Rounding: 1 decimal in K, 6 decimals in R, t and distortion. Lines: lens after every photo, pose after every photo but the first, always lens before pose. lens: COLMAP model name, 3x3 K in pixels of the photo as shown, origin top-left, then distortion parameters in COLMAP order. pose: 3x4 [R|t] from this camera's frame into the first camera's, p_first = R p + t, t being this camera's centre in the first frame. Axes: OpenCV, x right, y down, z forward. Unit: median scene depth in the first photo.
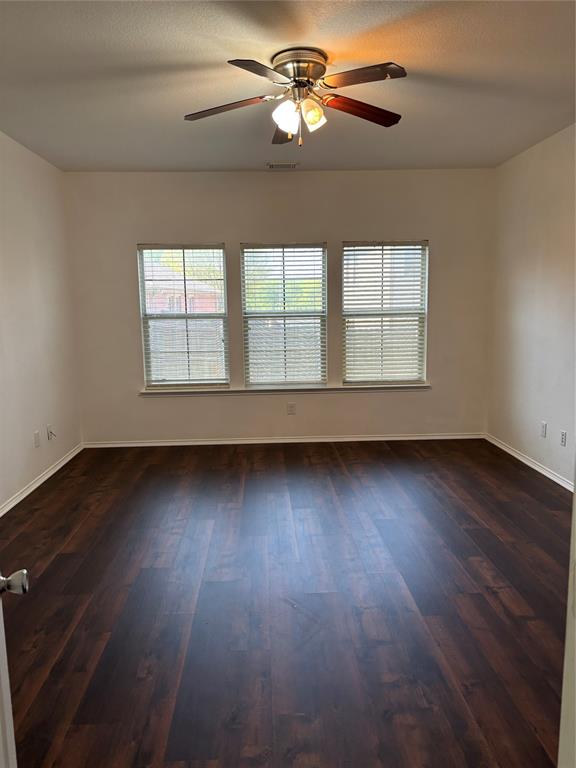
lens RADIAL K [[577.7, 0, 291.9], [0, 577.7, 385.9], [0, 0, 1]] dist [0.030515, -0.039601]
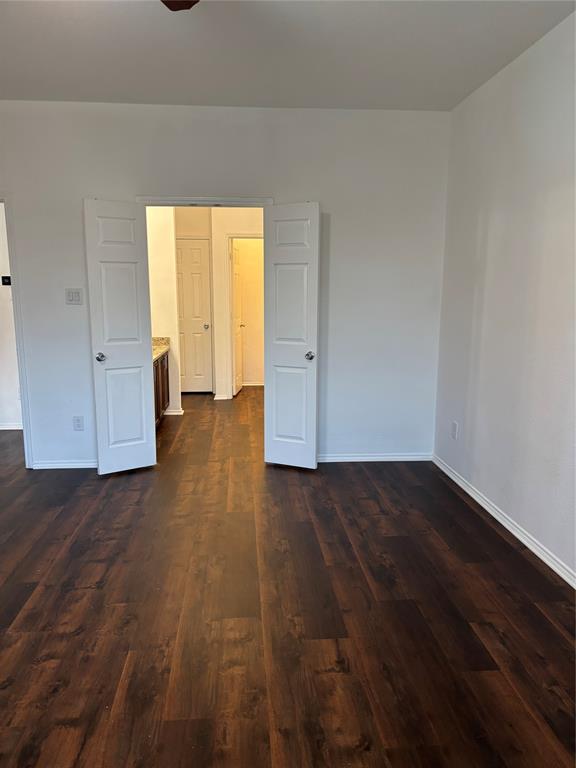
lens RADIAL K [[577.7, 0, 285.1], [0, 577.7, 383.6], [0, 0, 1]] dist [0.030515, -0.039601]
pose [[-0.999606, 0.013530, -0.024603, -0.192743], [0.005401, 0.952531, 0.304394, -0.256845], [0.027554, 0.304141, -0.952228, 1.871238]]
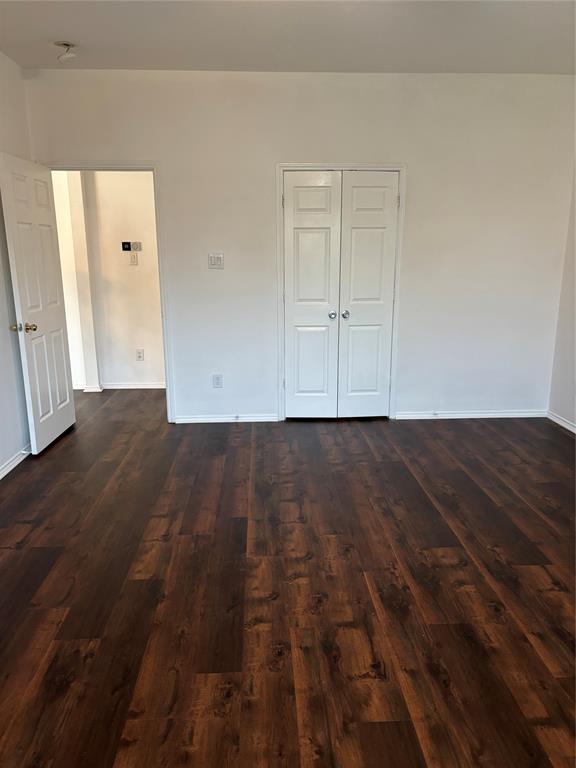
lens RADIAL K [[577.7, 0, 285.7], [0, 577.7, 385.7], [0, 0, 1]] dist [0.030515, -0.039601]
pose [[-0.999830, 0.014642, 0.011218, 0.128591], [0.017719, 0.931383, 0.363610, -0.274165], [-0.005124, 0.363747, -0.931484, 1.966393]]
